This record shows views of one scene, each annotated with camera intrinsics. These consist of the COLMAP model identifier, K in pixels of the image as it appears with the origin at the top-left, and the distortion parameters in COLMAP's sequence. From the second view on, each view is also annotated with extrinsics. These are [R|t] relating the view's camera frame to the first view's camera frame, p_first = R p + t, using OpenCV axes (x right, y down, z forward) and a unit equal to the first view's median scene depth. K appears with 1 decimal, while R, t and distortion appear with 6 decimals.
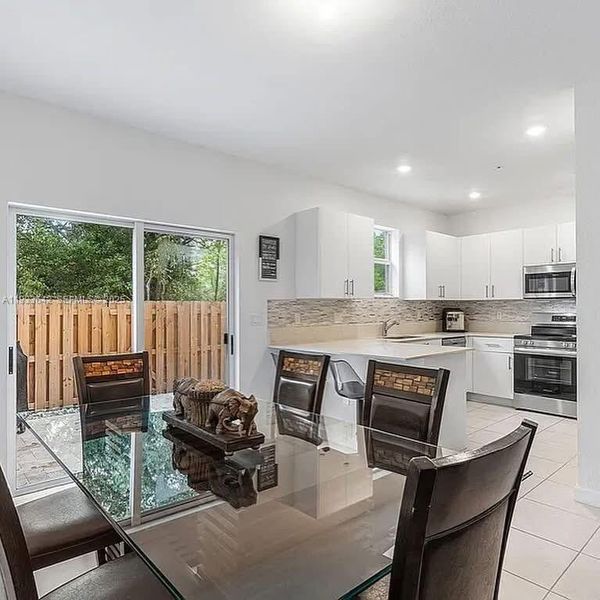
lens RADIAL K [[415.7, 0, 299.1], [0, 415.7, 310.3], [0, 0, 1]] dist [0.009551, 0.001184]
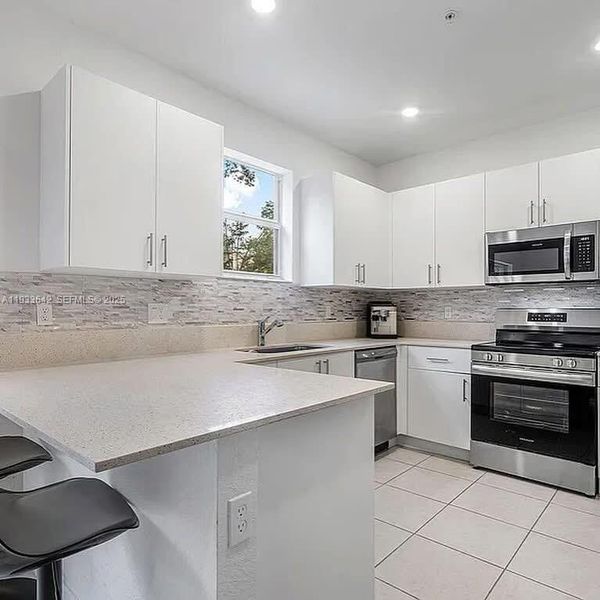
lens RADIAL K [[415.7, 0, 299.1], [0, 415.7, 310.3], [0, 0, 1]] dist [0.009551, 0.001184]
pose [[0.994570, 0.005150, 0.103942, 0.188153], [-0.004762, 0.999981, -0.003983, 0.013228], [-0.103961, 0.003466, 0.994575, 0.391814]]
